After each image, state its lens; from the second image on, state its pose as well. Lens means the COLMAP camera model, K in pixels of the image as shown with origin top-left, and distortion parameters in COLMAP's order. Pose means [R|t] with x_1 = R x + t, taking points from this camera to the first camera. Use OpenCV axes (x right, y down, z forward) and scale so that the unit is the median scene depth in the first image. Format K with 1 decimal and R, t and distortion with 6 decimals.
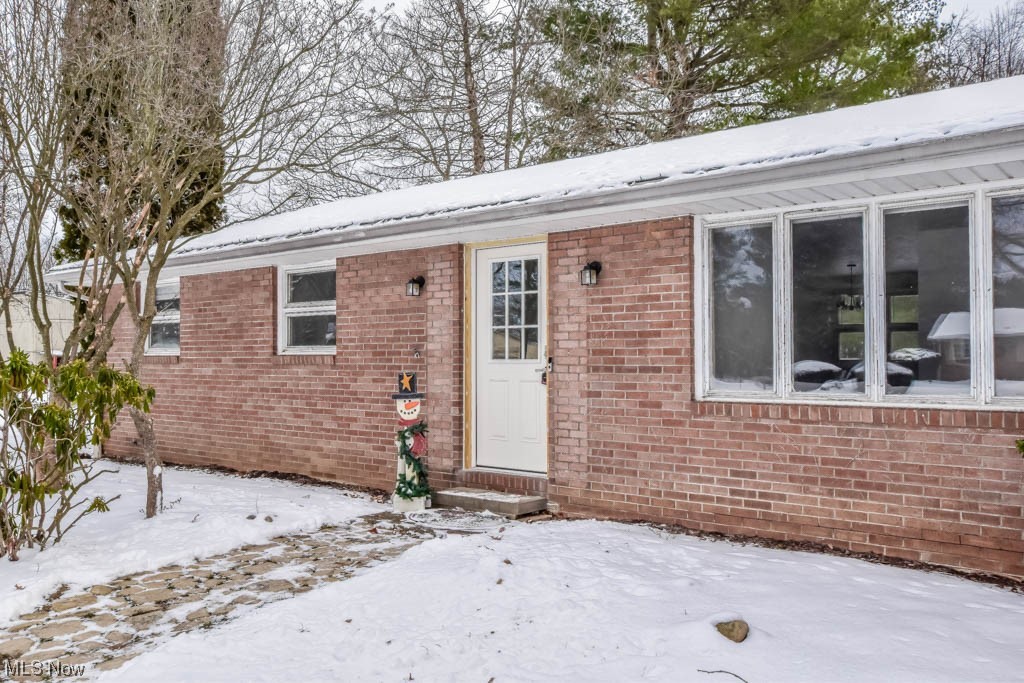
lens RADIAL K [[835.9, 0, 512.0], [0, 835.9, 341.5], [0, 0, 1]] dist [-0.000300, -0.000604]
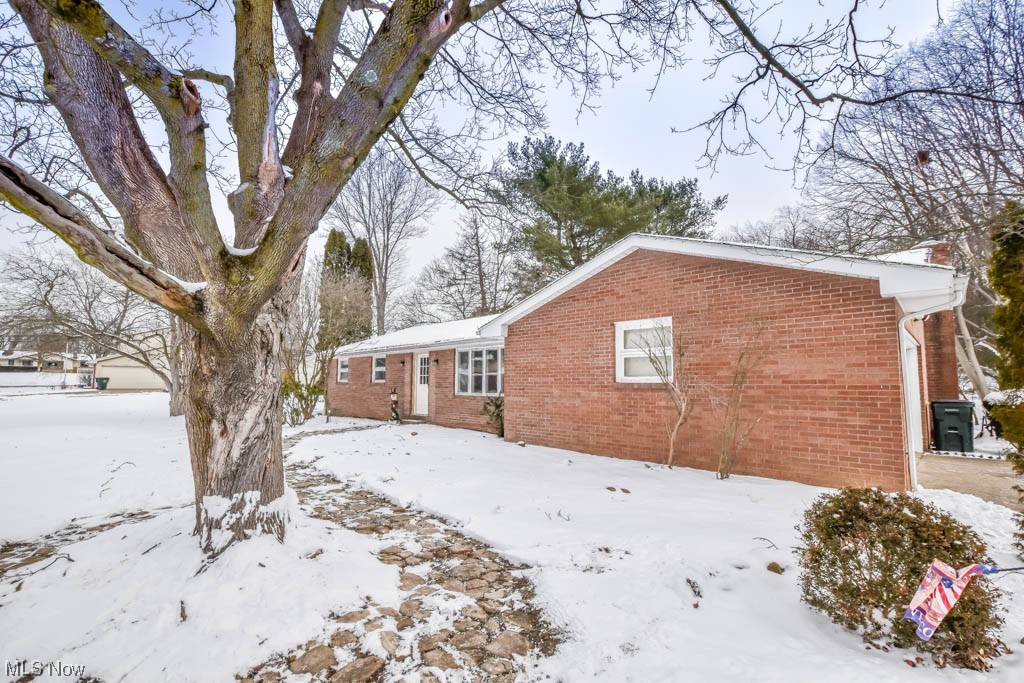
lens RADIAL K [[447.7, 0, 512.0], [0, 447.7, 341.5], [0, 0, 1]] dist [-0.019682, -0.000225]
pose [[0.993826, -0.003060, -0.110910, 0.598593], [-0.005245, 0.997206, -0.074510, -0.021914], [0.110829, 0.074632, 0.991033, -0.914022]]
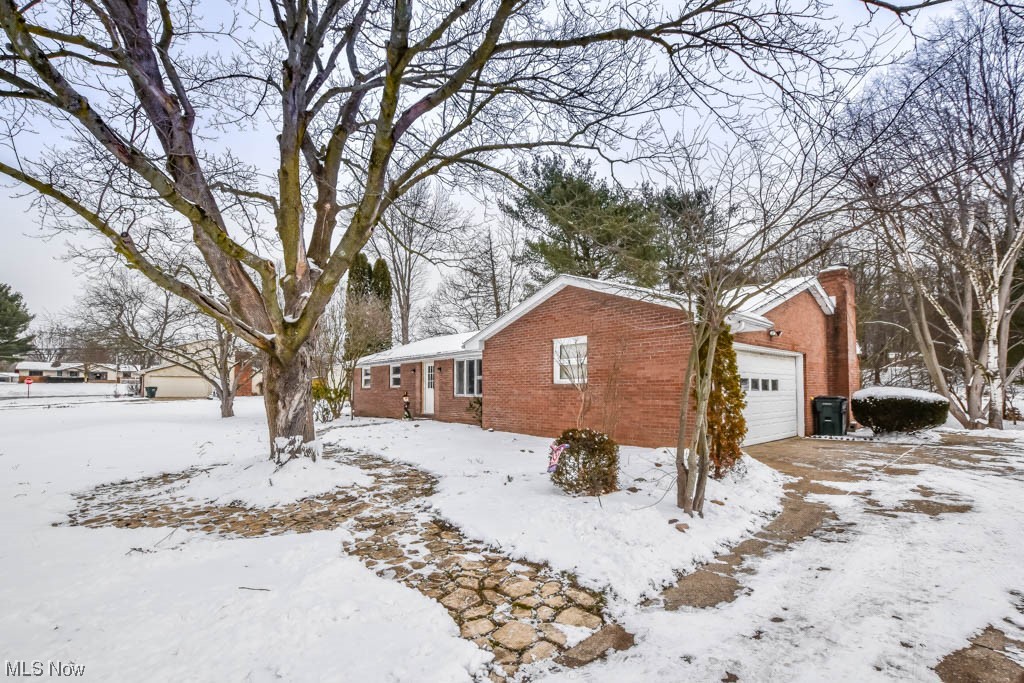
lens RADIAL K [[459.5, 0, 531.6], [0, 459.5, 367.9], [0, 0, 1]] dist [-0.017213, 0.000008]
pose [[0.989423, -0.007181, -0.144884, 0.867176], [0.002848, 0.999543, -0.030094, -0.012032], [0.145034, 0.029363, 0.988991, -1.307094]]
